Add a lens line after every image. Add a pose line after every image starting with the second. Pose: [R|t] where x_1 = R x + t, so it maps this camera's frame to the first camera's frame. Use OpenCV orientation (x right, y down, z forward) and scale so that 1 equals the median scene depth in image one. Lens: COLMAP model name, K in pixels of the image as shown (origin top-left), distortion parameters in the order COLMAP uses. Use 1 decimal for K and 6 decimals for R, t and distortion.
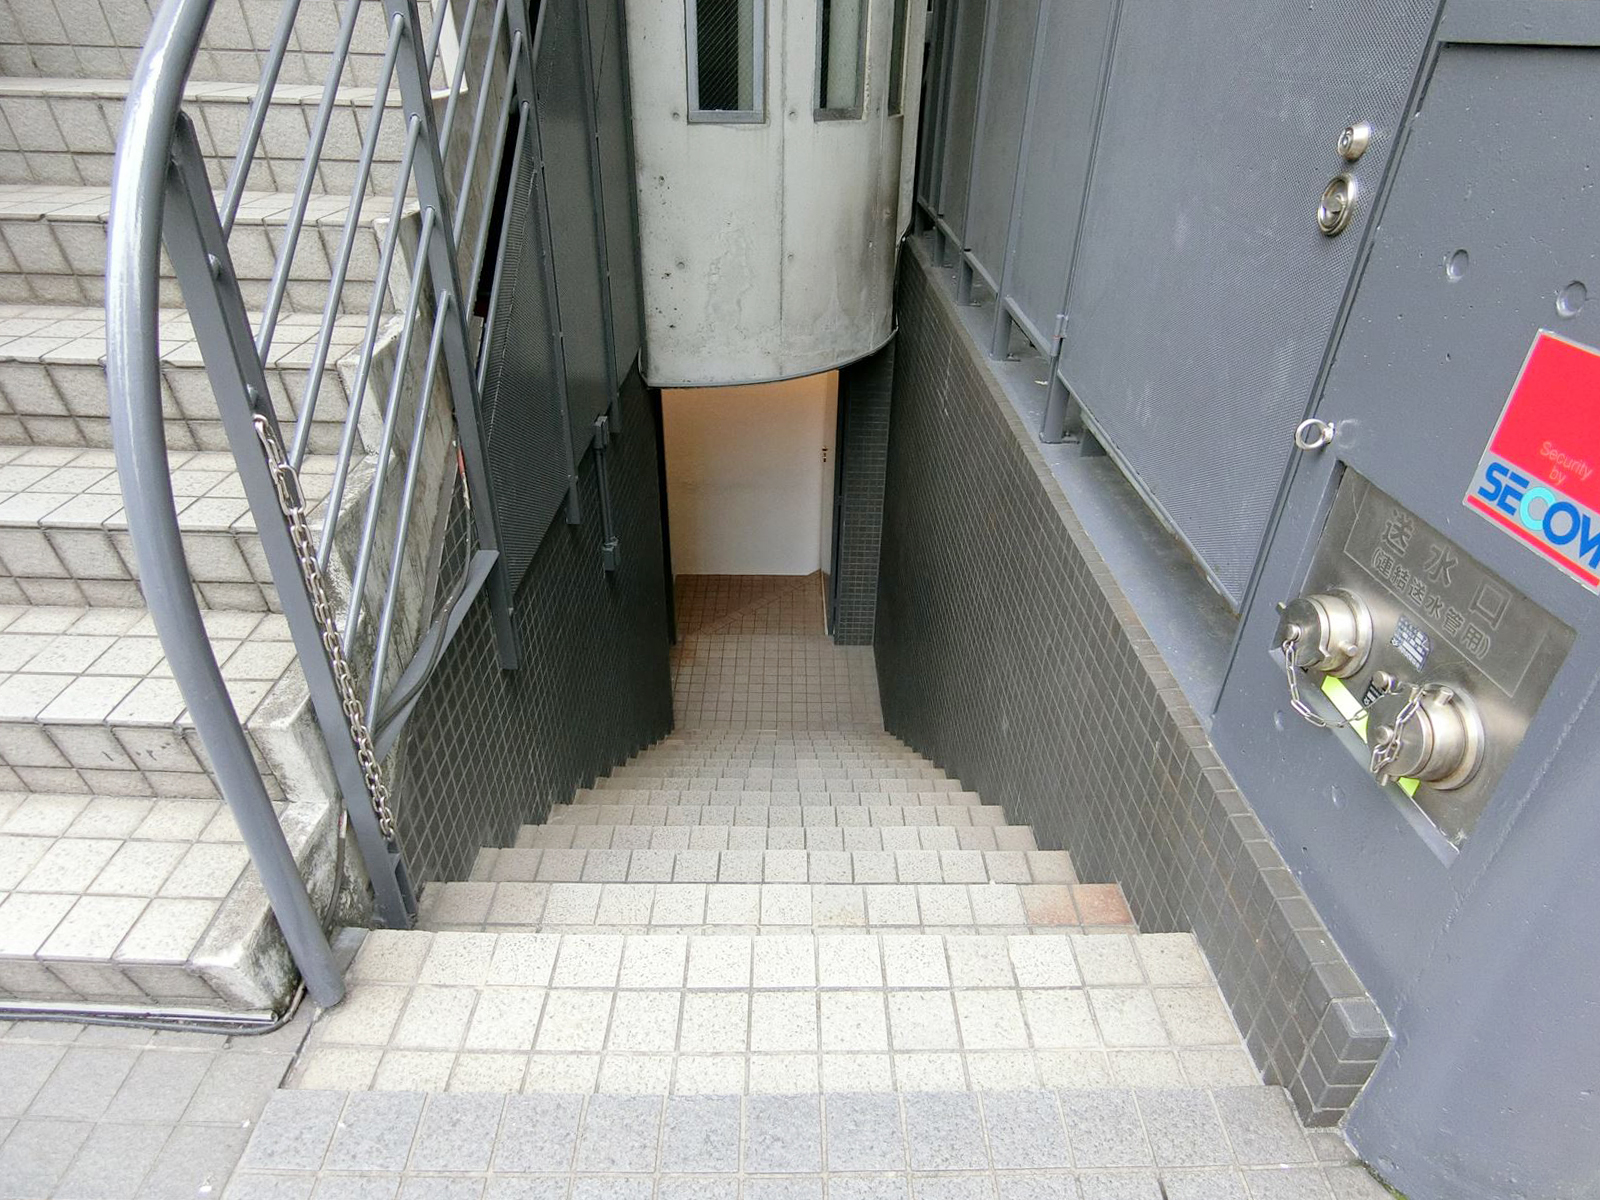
lens RADIAL K [[896.8, 0, 799.8], [0, 896.8, 593.0], [0, 0, 1]] dist [-0.014840, 0.002664]
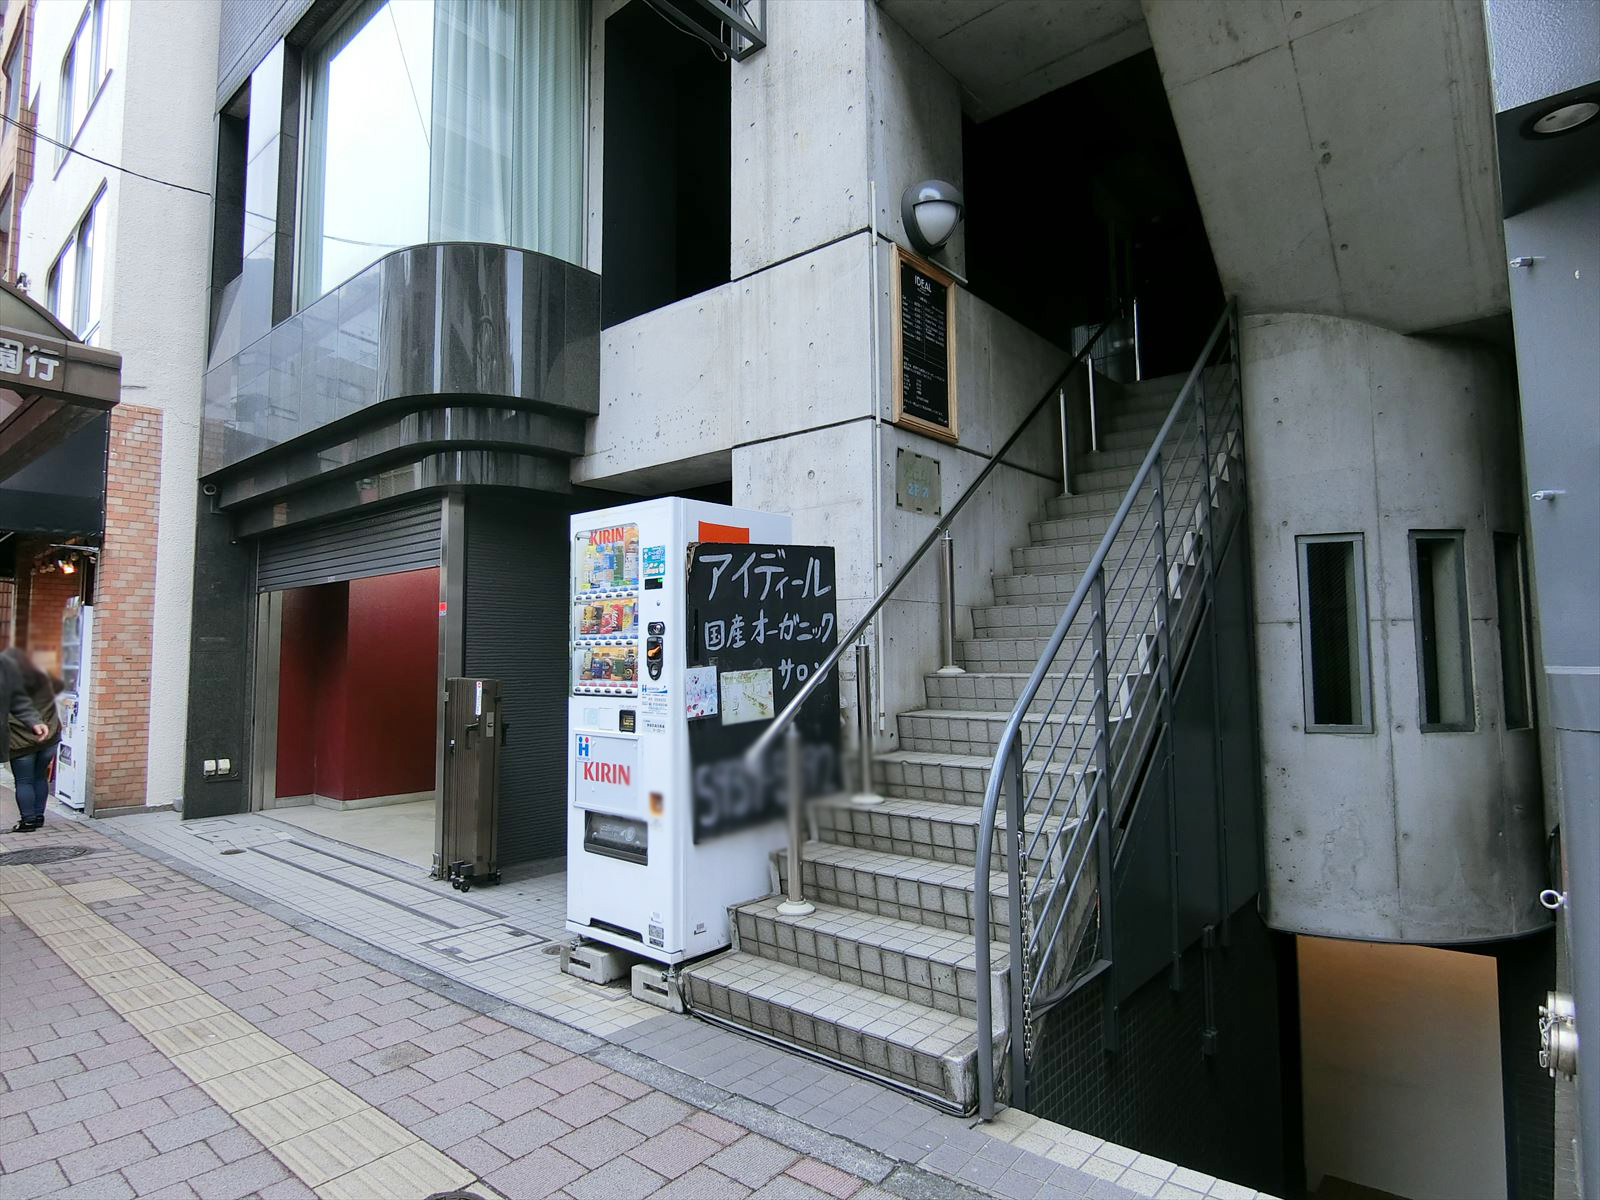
lens RADIAL K [[896.8, 0, 798.9], [0, 896.8, 594.2], [0, 0, 1]] dist [-0.014840, 0.002664]
pose [[0.758980, -0.083757, -0.645704, 0.355343], [-0.313852, 0.821818, -0.475512, 0.366608], [0.570479, 0.563560, 0.597456, -0.720853]]
